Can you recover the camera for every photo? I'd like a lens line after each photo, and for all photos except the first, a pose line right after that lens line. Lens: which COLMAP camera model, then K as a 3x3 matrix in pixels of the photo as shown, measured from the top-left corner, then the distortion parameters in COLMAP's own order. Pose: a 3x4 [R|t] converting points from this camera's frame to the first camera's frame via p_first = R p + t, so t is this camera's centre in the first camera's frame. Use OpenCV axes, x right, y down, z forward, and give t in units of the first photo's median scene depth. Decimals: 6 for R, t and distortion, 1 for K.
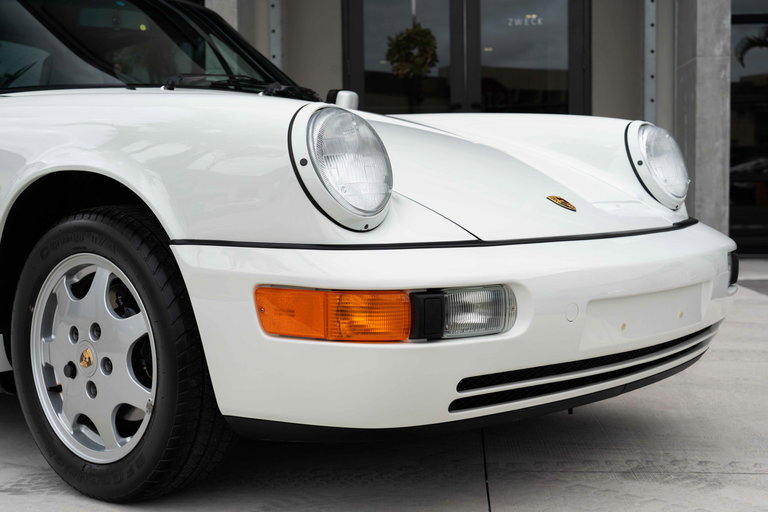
lens RADIAL K [[1133.8, 0, 382.7], [0, 1133.8, 256.8], [0, 0, 1]] dist [0.062620, 0.000000]
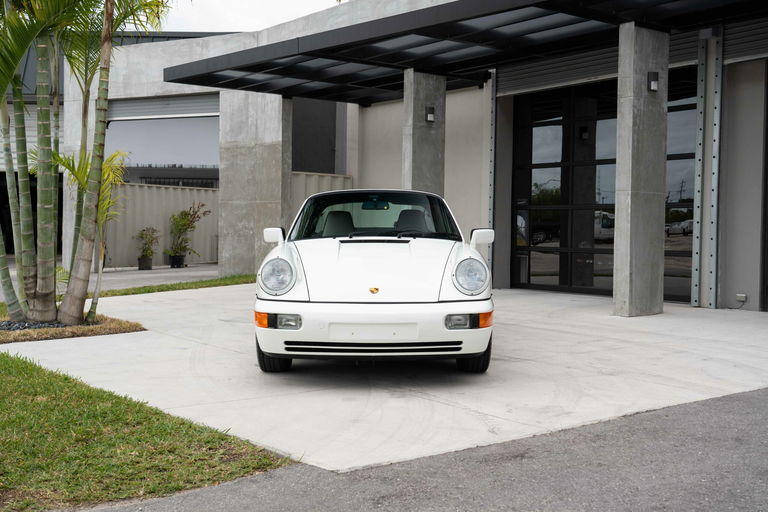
lens RADIAL K [[901.6, 0, 384.9], [0, 901.6, 253.7], [0, 0, 1]] dist [0.056151, 0.000000]
pose [[0.661352, 0.040558, -0.748978, 1.983404], [-0.062211, 0.998063, -0.000887, -0.147724], [0.747491, 0.047182, 0.662594, -0.505942]]
